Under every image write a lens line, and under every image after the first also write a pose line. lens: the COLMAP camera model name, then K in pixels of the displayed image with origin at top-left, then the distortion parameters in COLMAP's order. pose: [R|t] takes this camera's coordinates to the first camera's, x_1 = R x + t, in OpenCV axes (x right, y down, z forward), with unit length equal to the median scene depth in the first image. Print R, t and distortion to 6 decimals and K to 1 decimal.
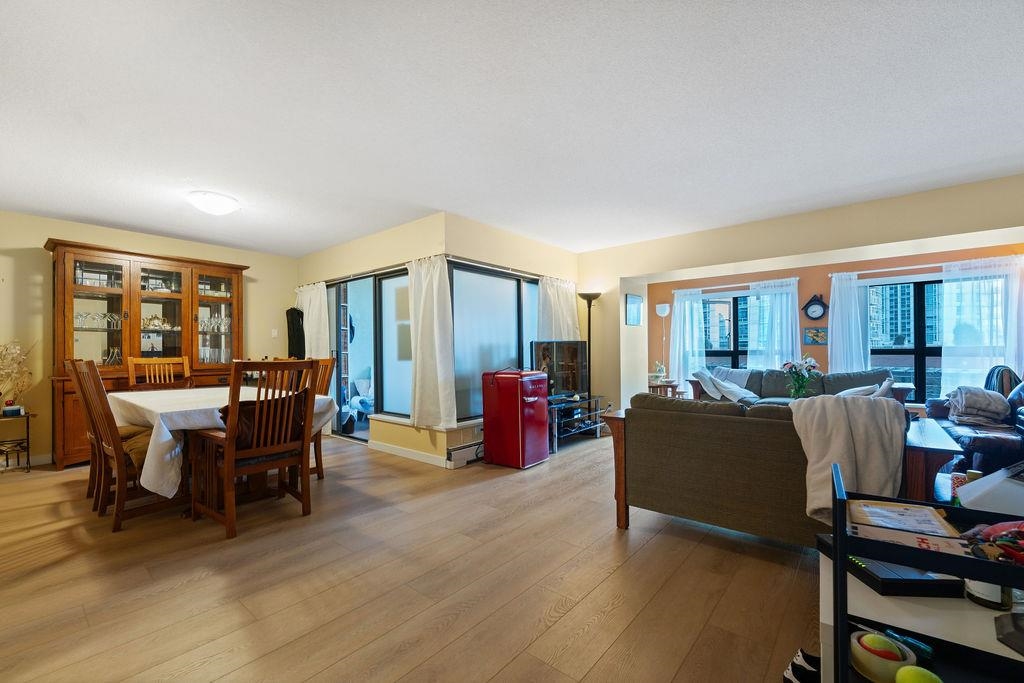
lens RADIAL K [[420.8, 0, 517.8], [0, 420.8, 353.6], [0, 0, 1]] dist [0.001789, 0.000187]
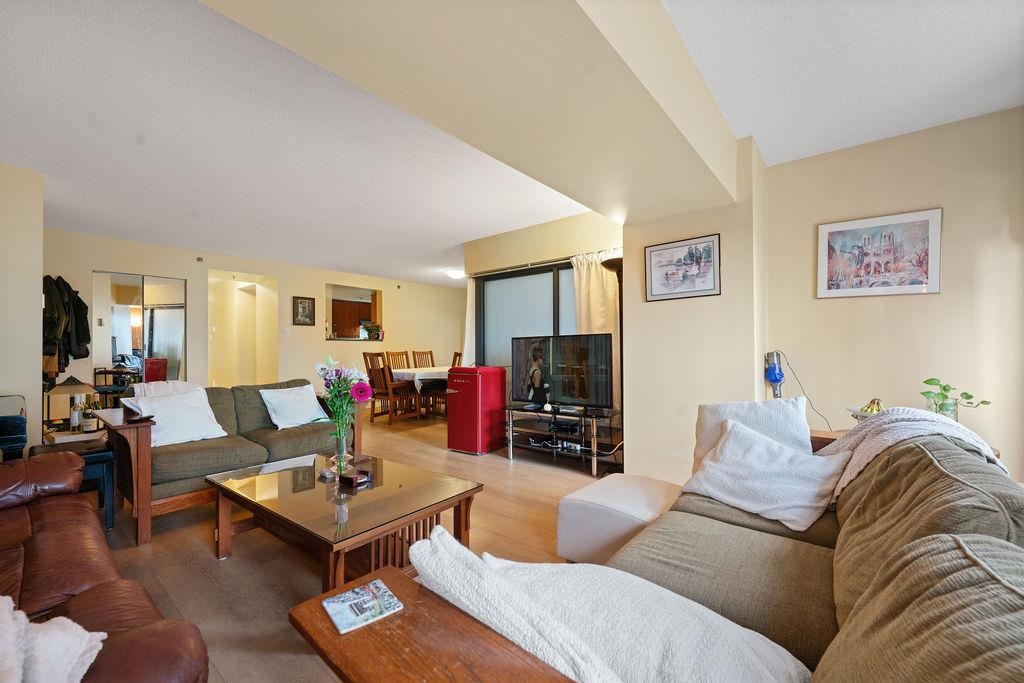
lens RADIAL K [[413.1, 0, 512.0], [0, 413.1, 341.5], [0, 0, 1]] dist [0.000511, 0.000032]
pose [[-0.001127, -0.009861, -0.999951, 0.966300], [0.000577, 0.999951, -0.009862, -0.012902], [0.999999, -0.000588, -0.001122, 0.994861]]
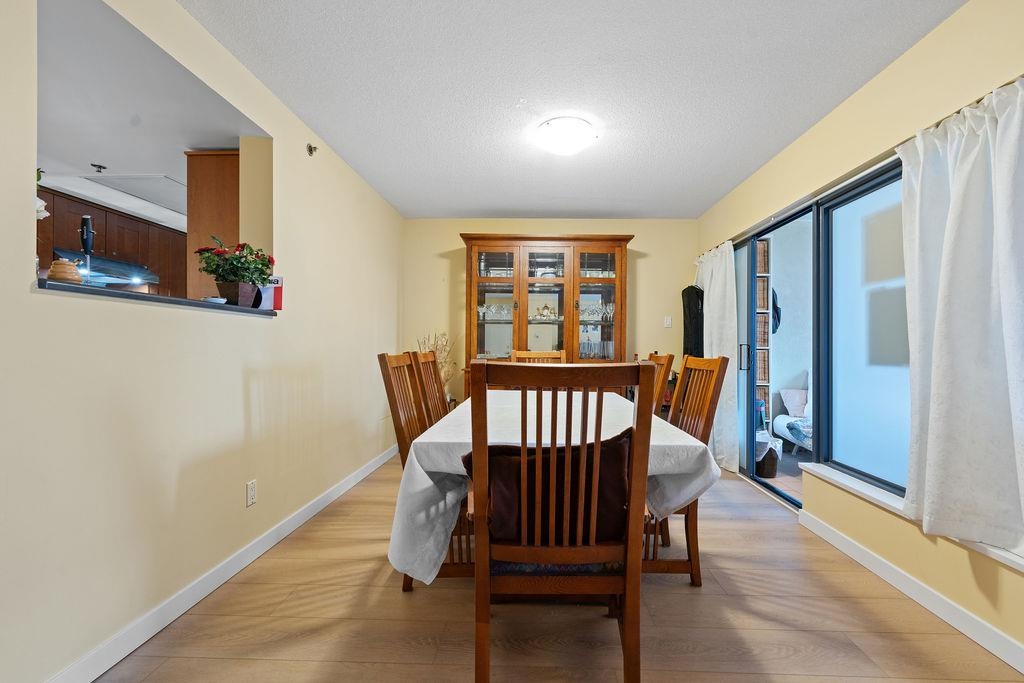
lens RADIAL K [[436.5, 0, 529.2], [0, 436.5, 347.2], [0, 0, 1]] dist [-0.000003, -0.000127]
pose [[0.613432, 0.009915, -0.789685, -0.130833], [-0.012980, 0.999913, 0.002471, -0.000703], [0.789641, 0.008735, 0.613507, 0.391503]]
